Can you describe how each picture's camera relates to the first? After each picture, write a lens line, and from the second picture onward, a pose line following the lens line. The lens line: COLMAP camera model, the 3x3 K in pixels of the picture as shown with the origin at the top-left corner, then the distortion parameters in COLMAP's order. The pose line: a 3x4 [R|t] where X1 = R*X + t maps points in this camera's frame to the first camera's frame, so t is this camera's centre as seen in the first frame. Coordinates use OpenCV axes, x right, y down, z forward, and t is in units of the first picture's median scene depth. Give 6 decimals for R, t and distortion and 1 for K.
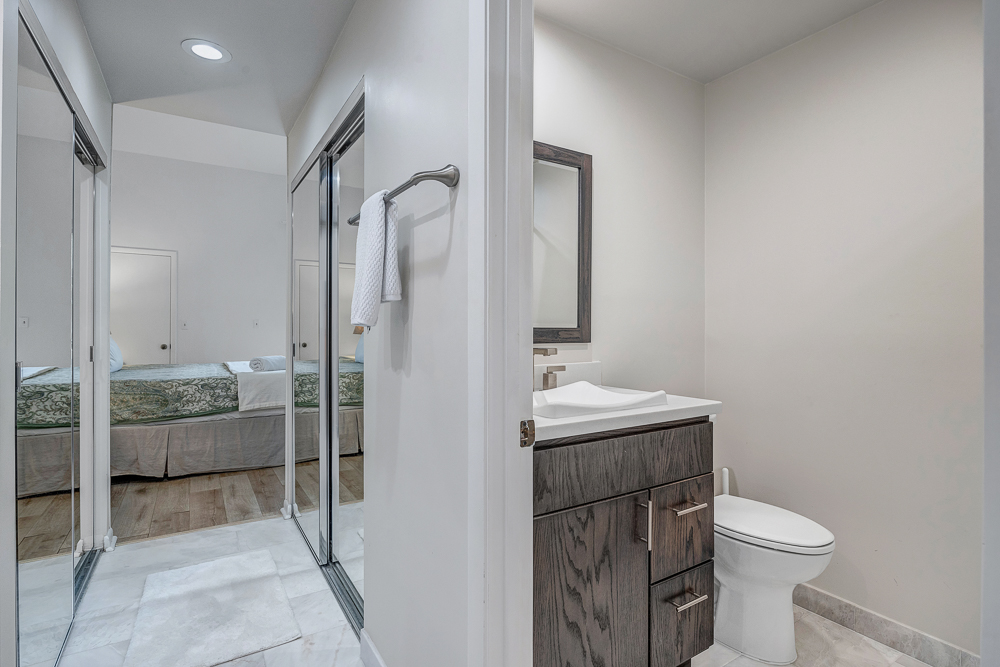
lens RADIAL K [[484.9, 0, 495.9], [0, 484.9, 328.0], [0, 0, 1]] dist [-0.006319, -0.000298]
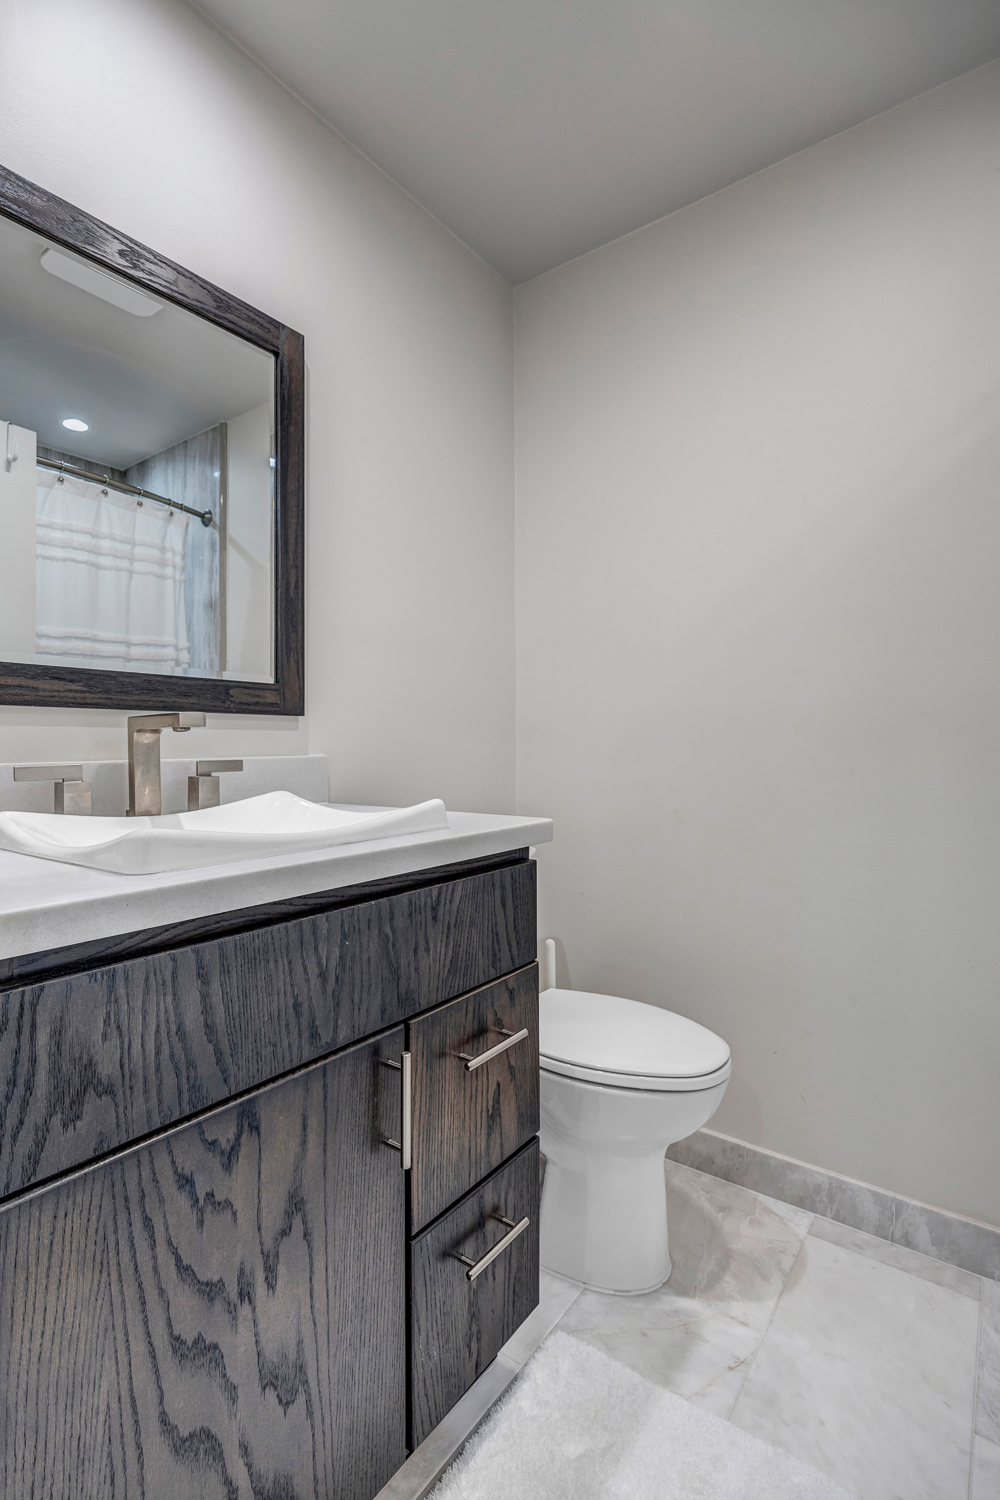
lens RADIAL K [[671.5, 0, 445.5], [0, 671.5, 773.6], [0, 0, 1]] dist [-0.015445, 0.000749]
pose [[0.950870, -0.018981, 0.309008, 0.161881], [0.006293, 0.999097, 0.042008, 0.081814], [-0.309527, -0.037999, 0.950131, 0.410690]]
